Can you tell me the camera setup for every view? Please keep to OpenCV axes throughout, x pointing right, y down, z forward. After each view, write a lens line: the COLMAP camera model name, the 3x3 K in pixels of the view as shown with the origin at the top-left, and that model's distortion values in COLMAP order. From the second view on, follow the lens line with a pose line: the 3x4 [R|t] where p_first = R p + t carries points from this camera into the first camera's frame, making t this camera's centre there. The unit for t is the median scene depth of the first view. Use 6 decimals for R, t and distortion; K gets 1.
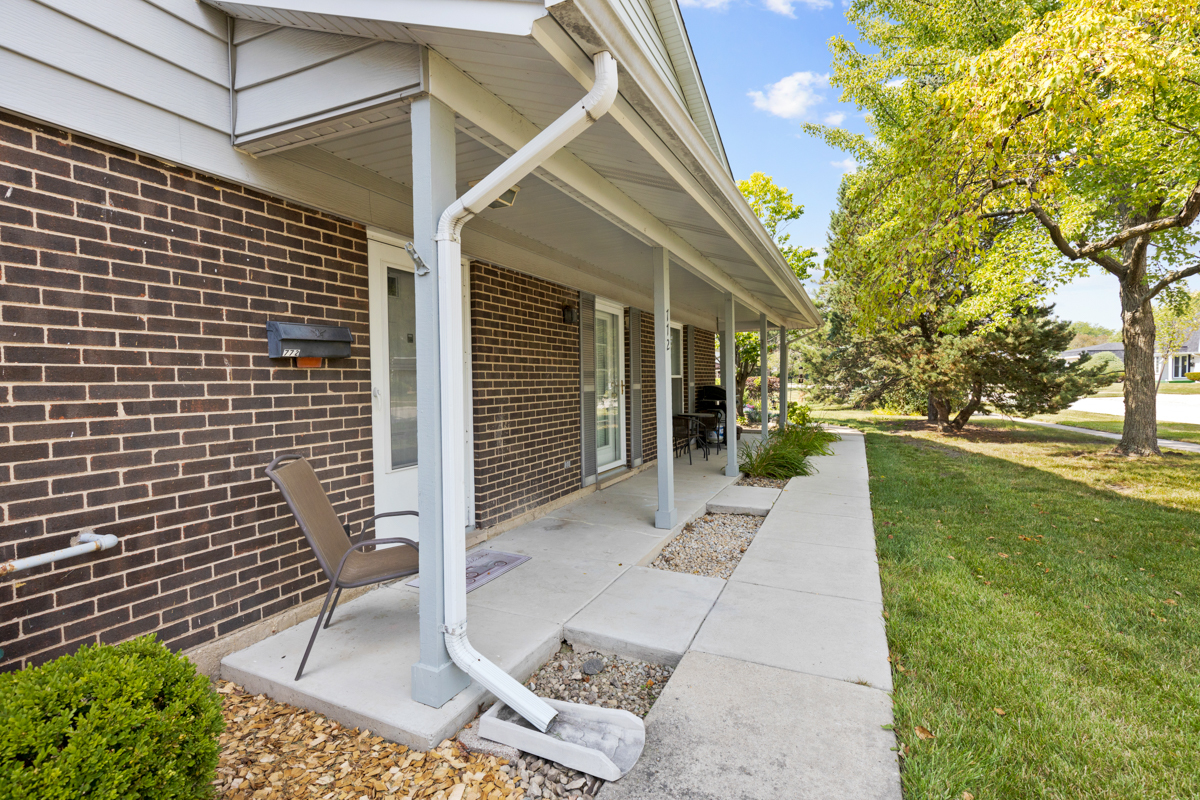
lens RADIAL K [[534.3, 0, 606.6], [0, 534.3, 397.4], [0, 0, 1]] dist [0.005309, -0.000115]
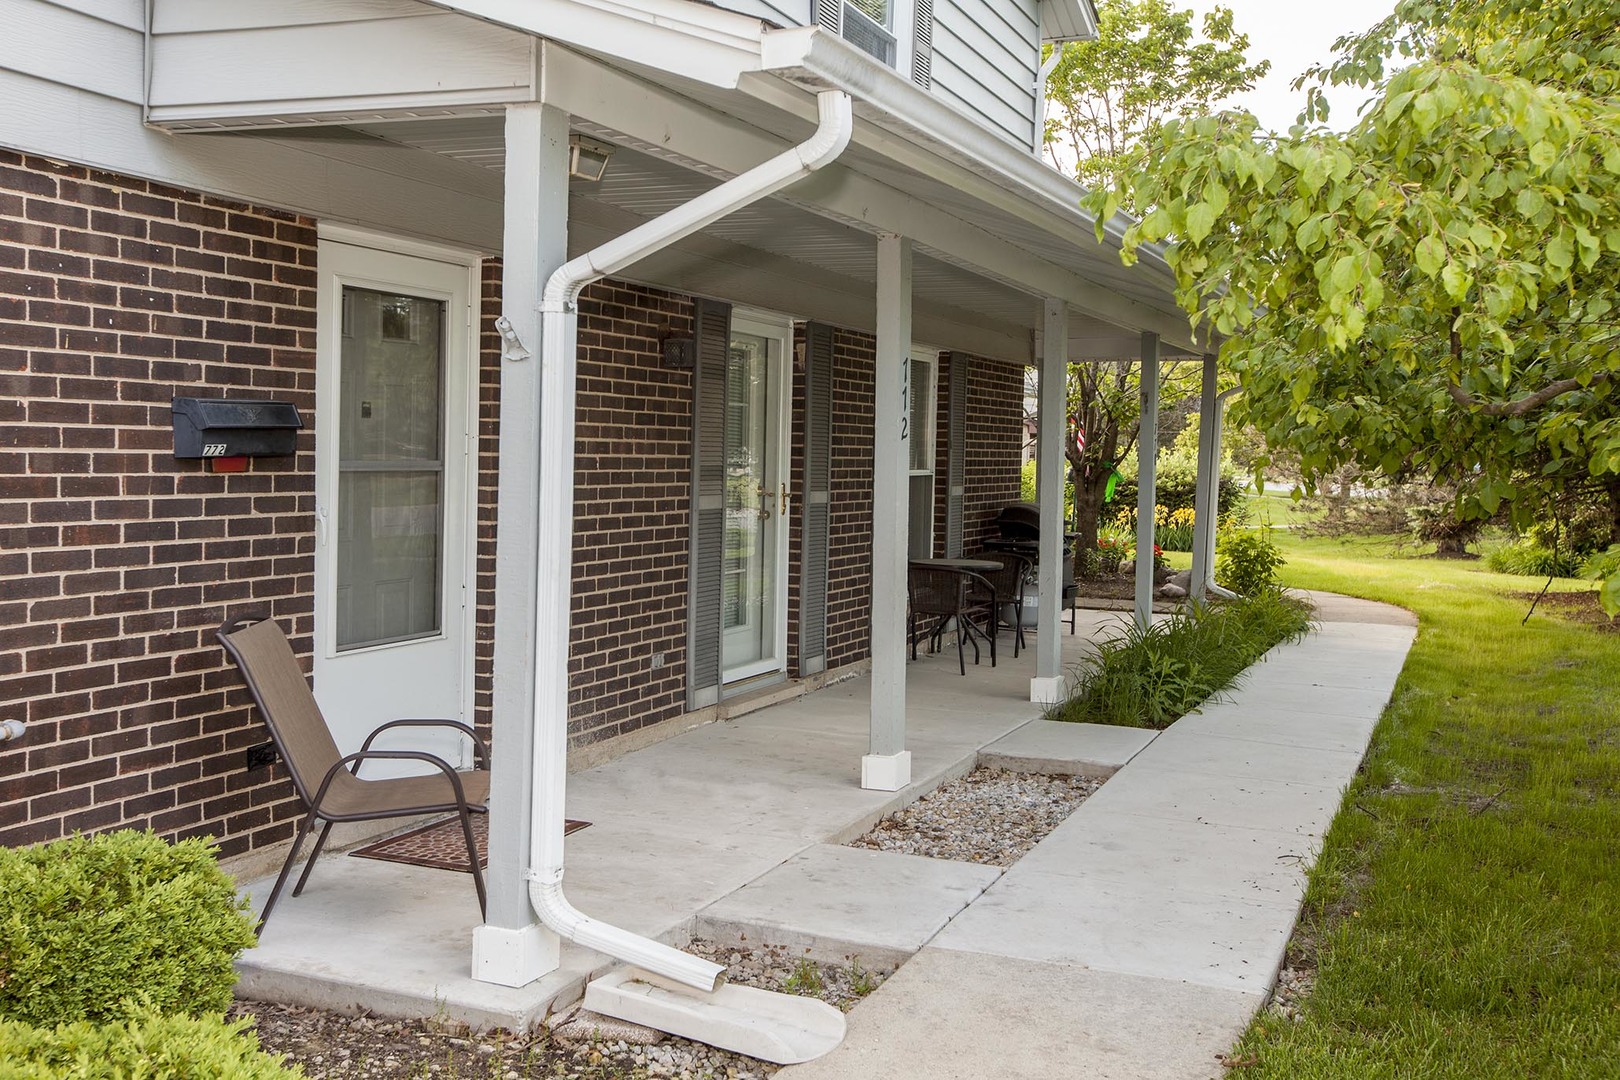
lens RADIAL K [[1538.1, 0, 810.0], [0, 1538.1, 540.0], [0, 0, 1]] dist [0.044127, 0.015740]
pose [[0.998957, 0.039428, 0.023047, 0.056013], [-0.040112, 0.998745, 0.029979, -0.062098], [-0.021836, -0.030873, 0.999285, -0.784502]]
